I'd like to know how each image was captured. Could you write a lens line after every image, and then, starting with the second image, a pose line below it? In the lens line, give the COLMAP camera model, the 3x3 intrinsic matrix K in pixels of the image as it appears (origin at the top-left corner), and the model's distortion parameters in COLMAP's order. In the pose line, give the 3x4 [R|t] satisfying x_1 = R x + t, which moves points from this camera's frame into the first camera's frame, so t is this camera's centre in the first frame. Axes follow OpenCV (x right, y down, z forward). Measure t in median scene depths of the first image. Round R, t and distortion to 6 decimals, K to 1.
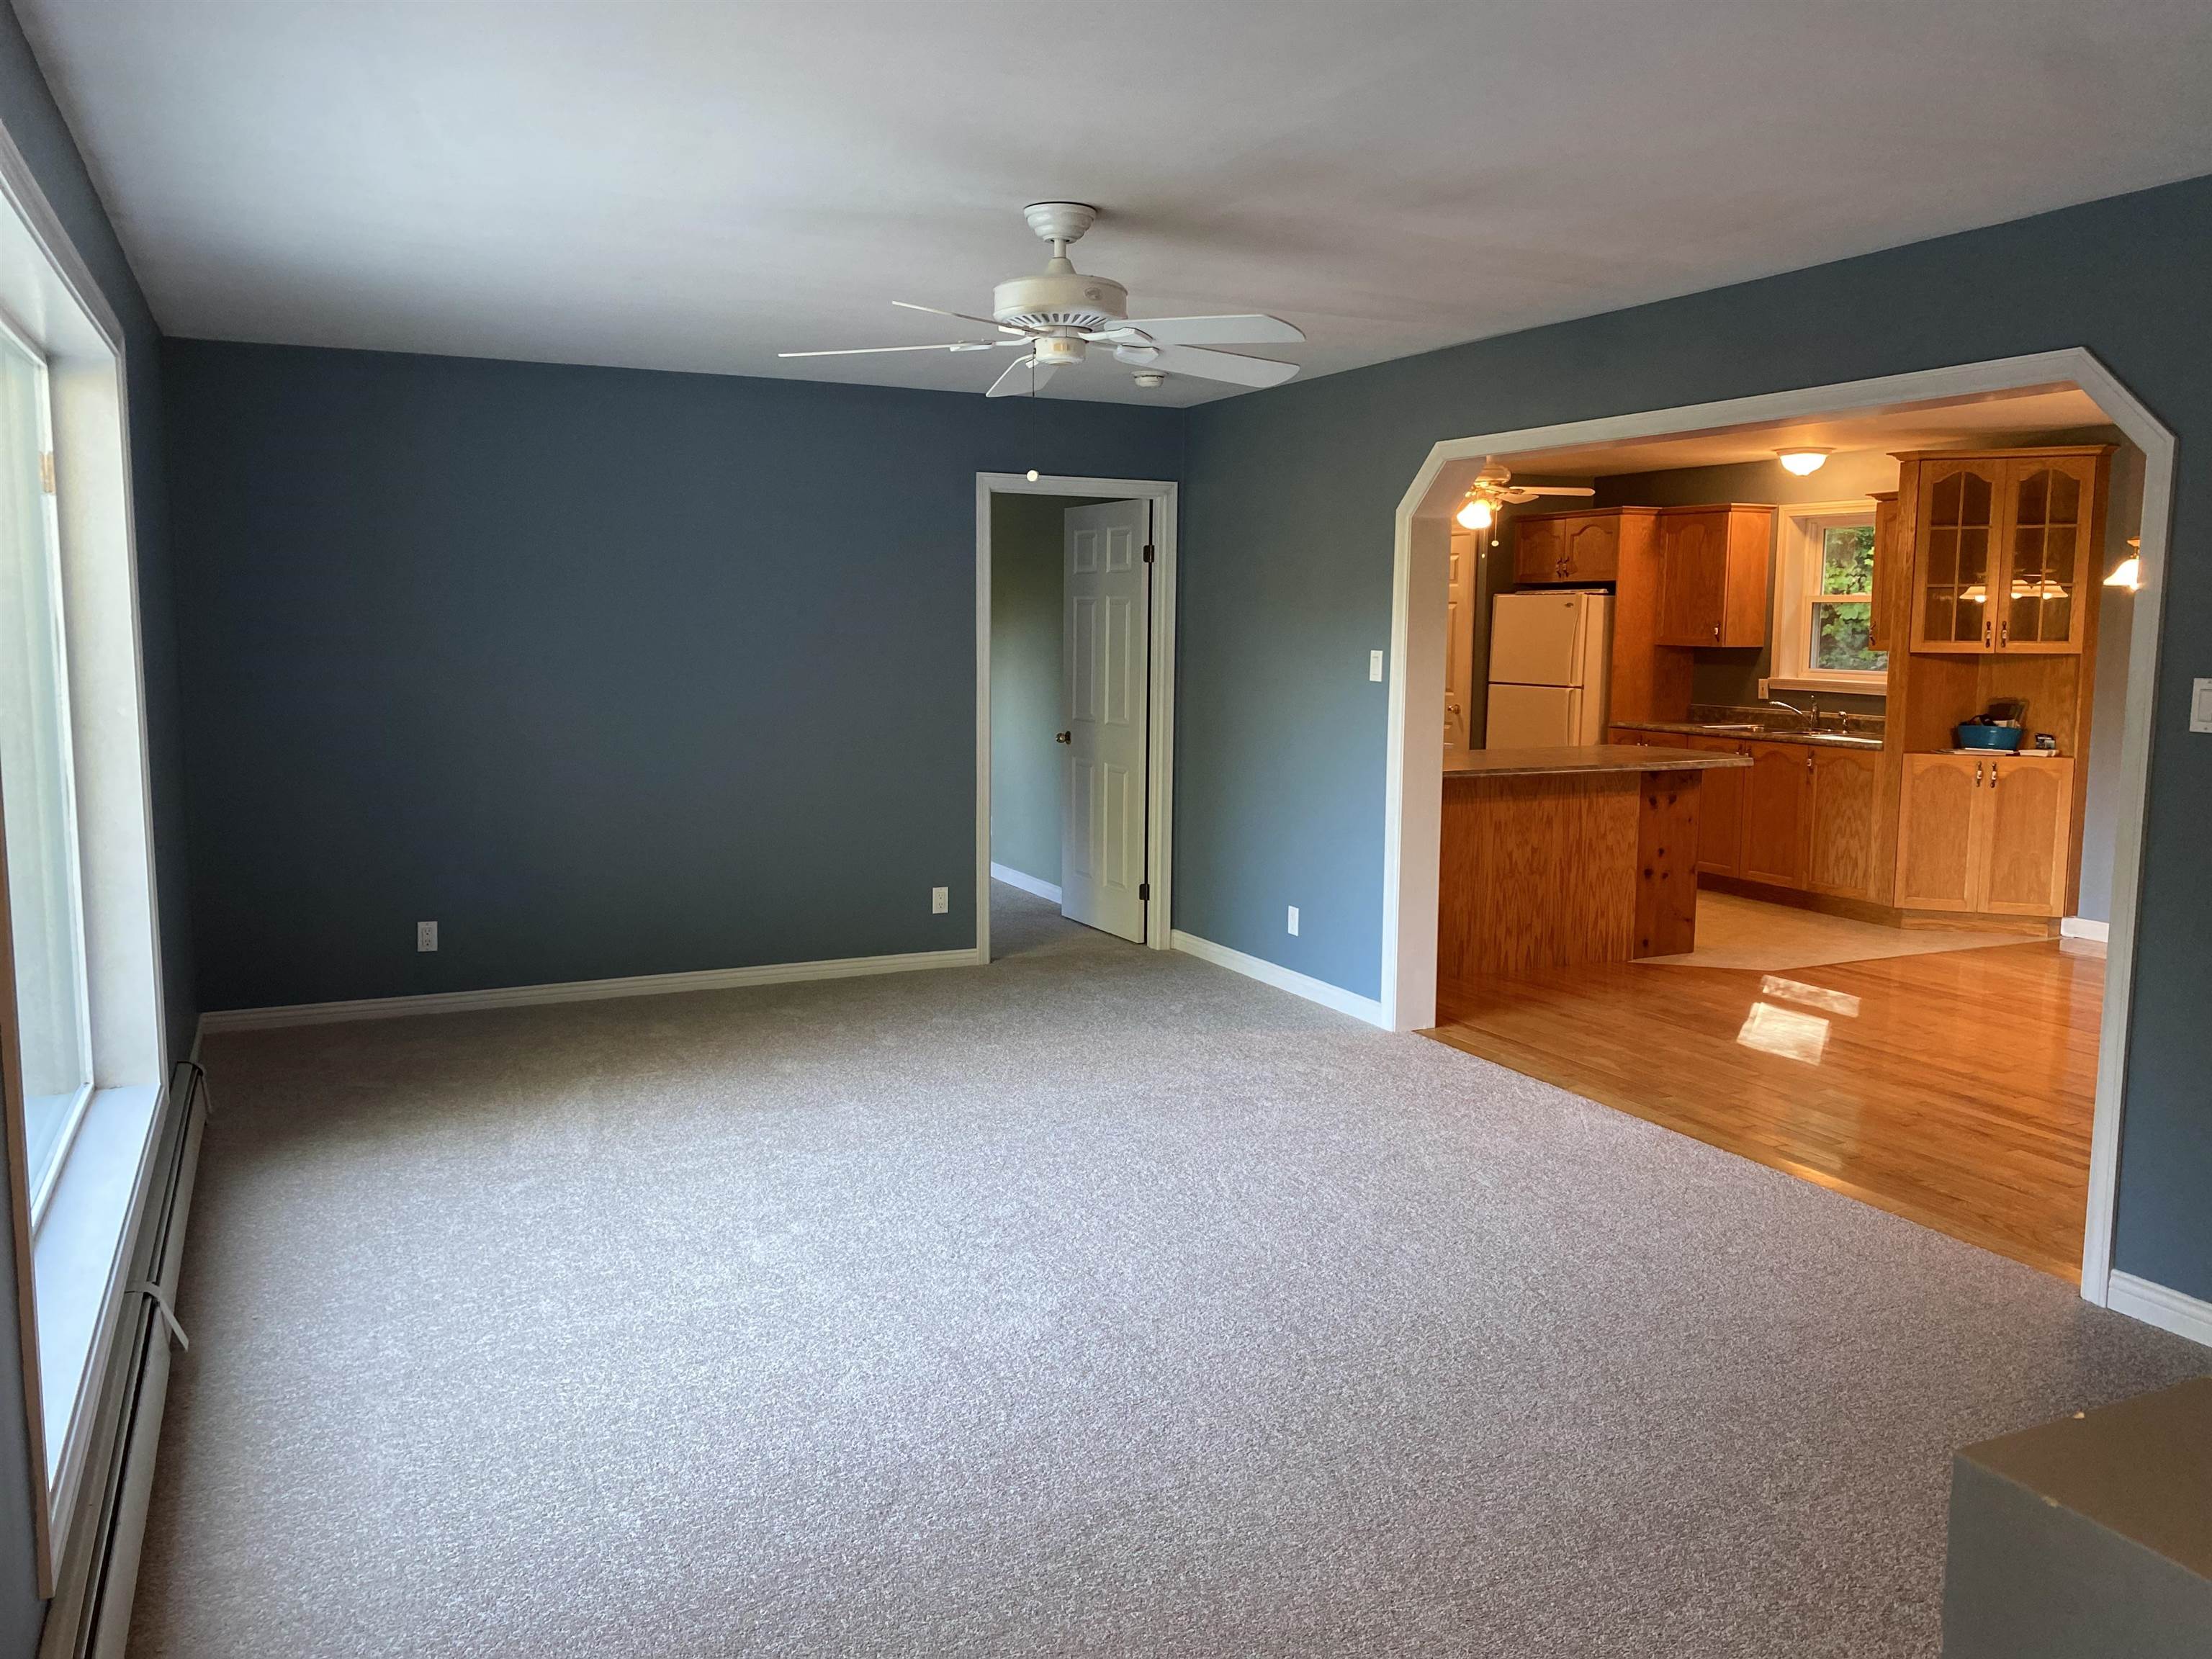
lens RADIAL K [[1689.7, 0, 1105.8], [0, 1689.7, 827.1], [0, 0, 1]] dist [0.036785, -0.007544]
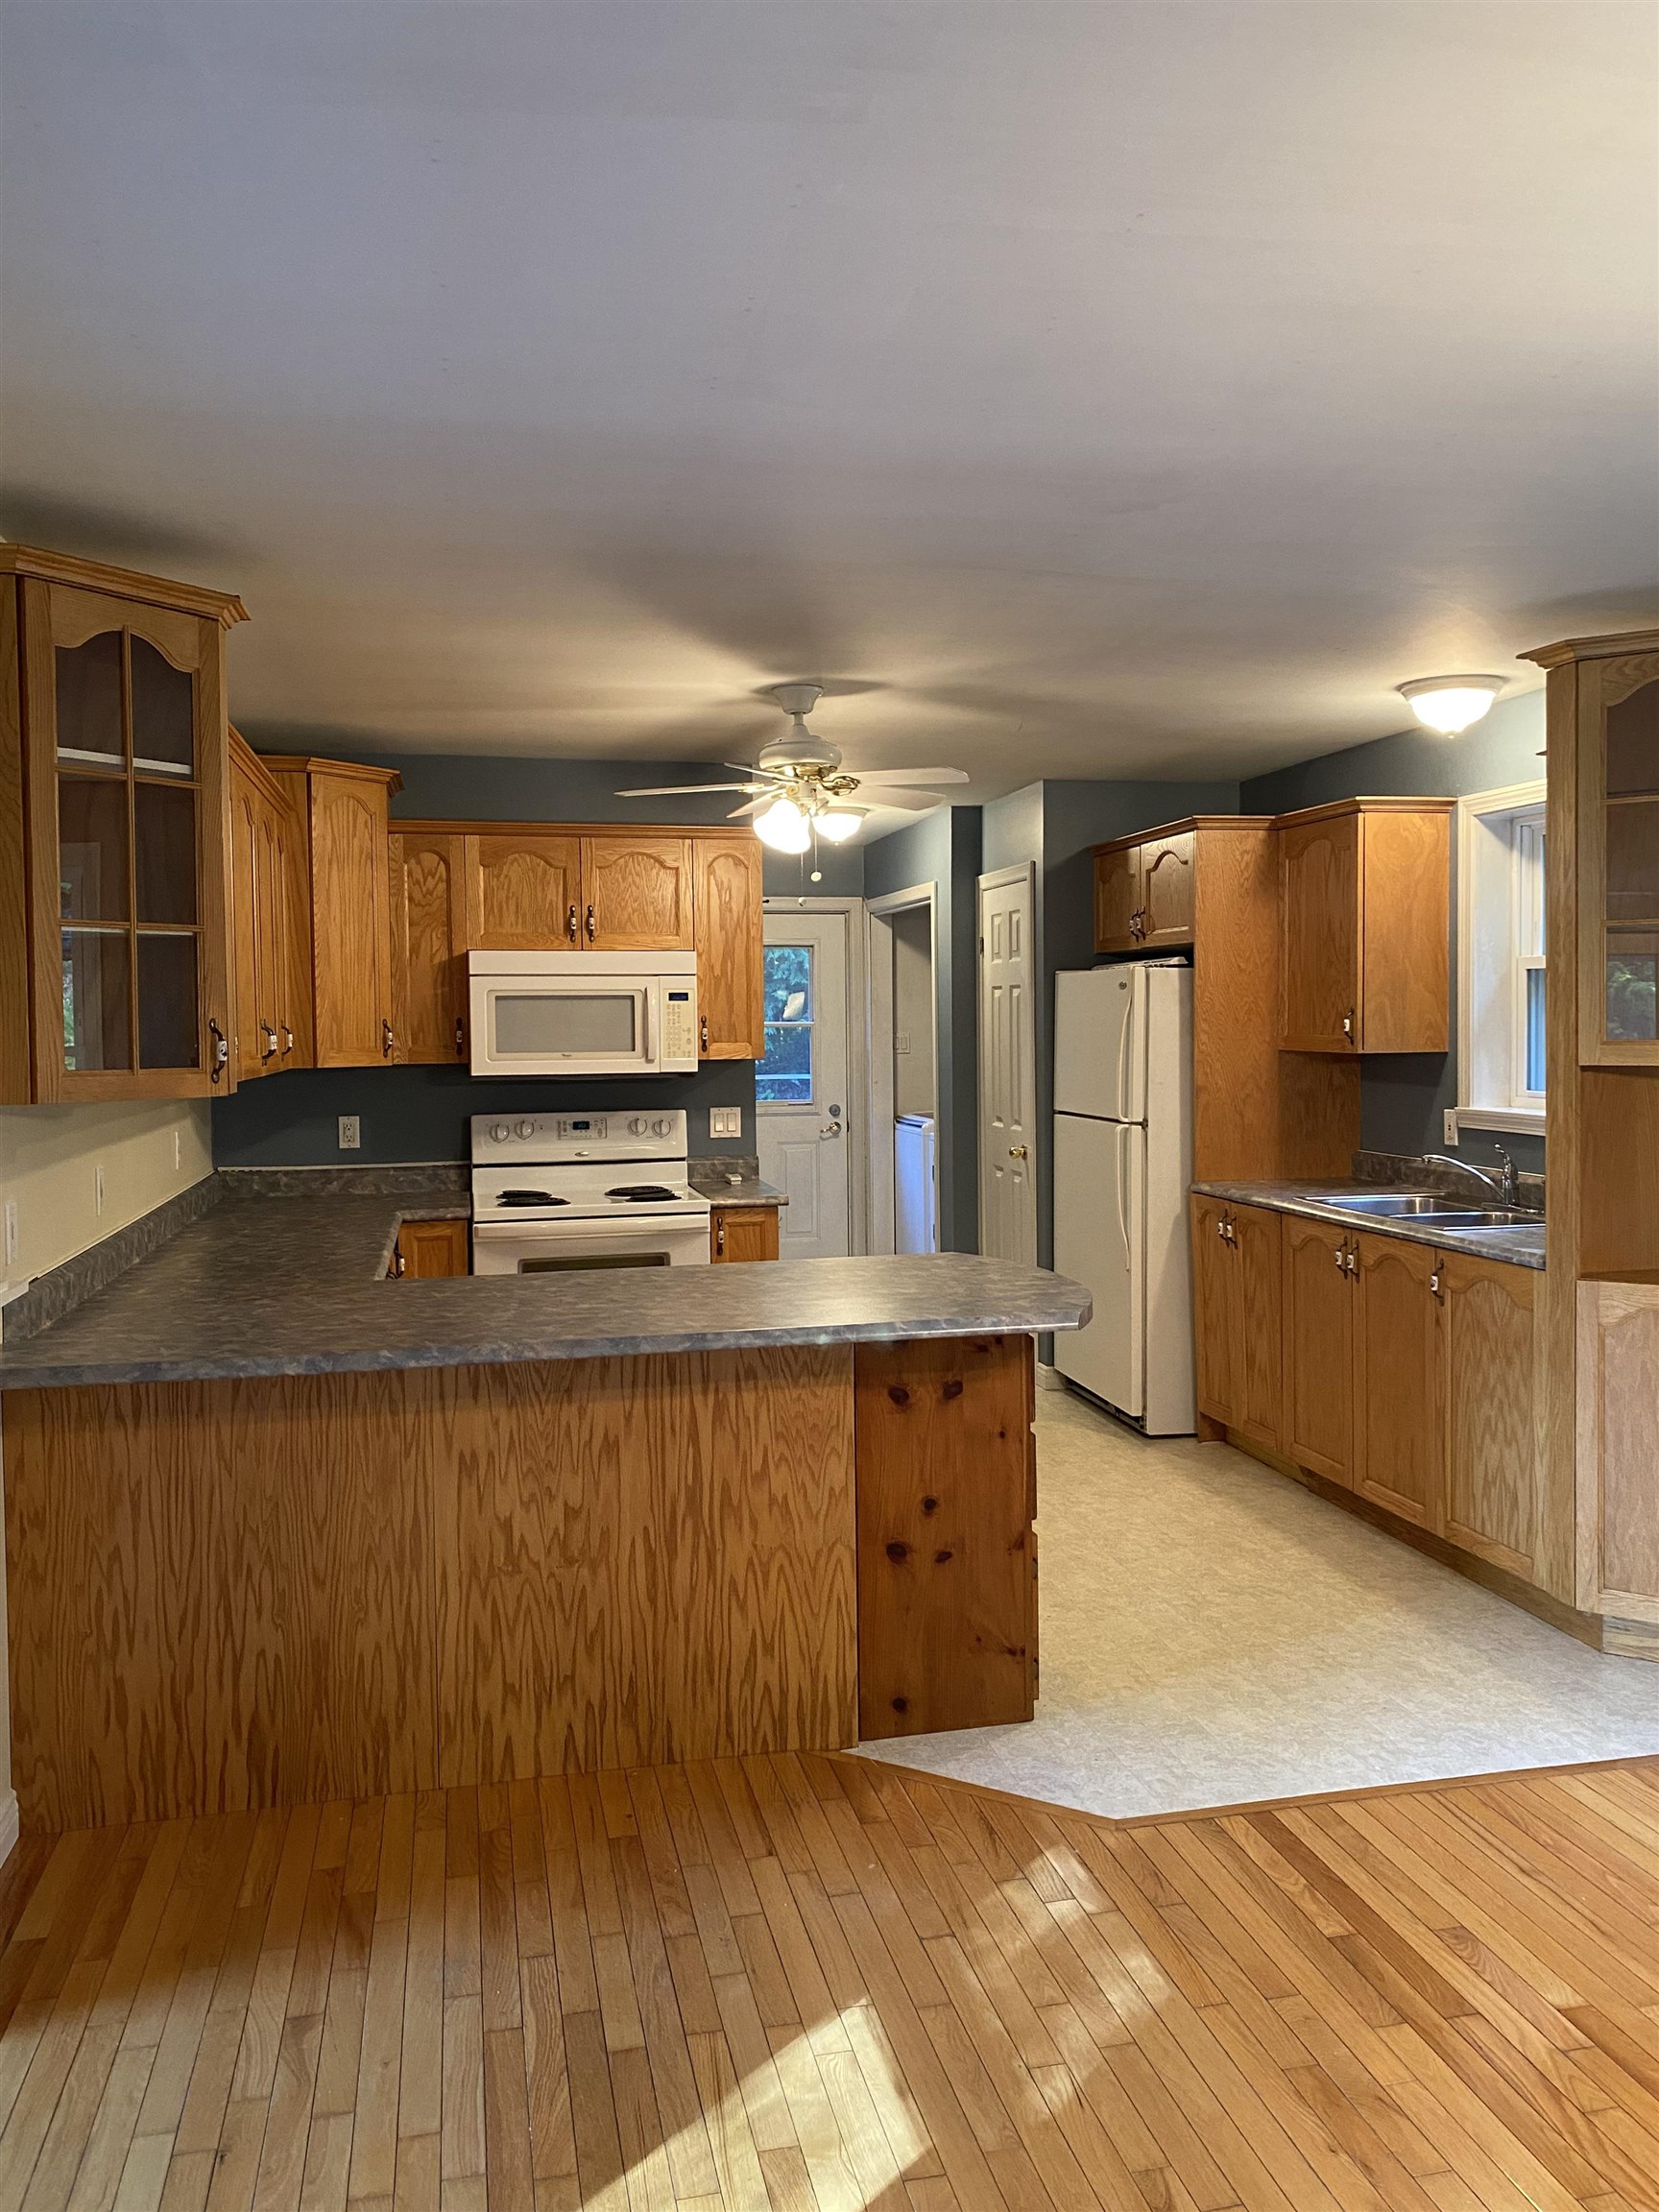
lens RADIAL K [[1689.7, 0, 829.9], [0, 1689.7, 1099.7], [0, 0, 1]] dist [0.036785, -0.007544]
pose [[0.974001, -0.010226, -0.226314, 0.363291], [-0.007143, 0.997098, -0.075795, -0.054012], [0.226433, 0.075441, 0.971101, 0.479694]]
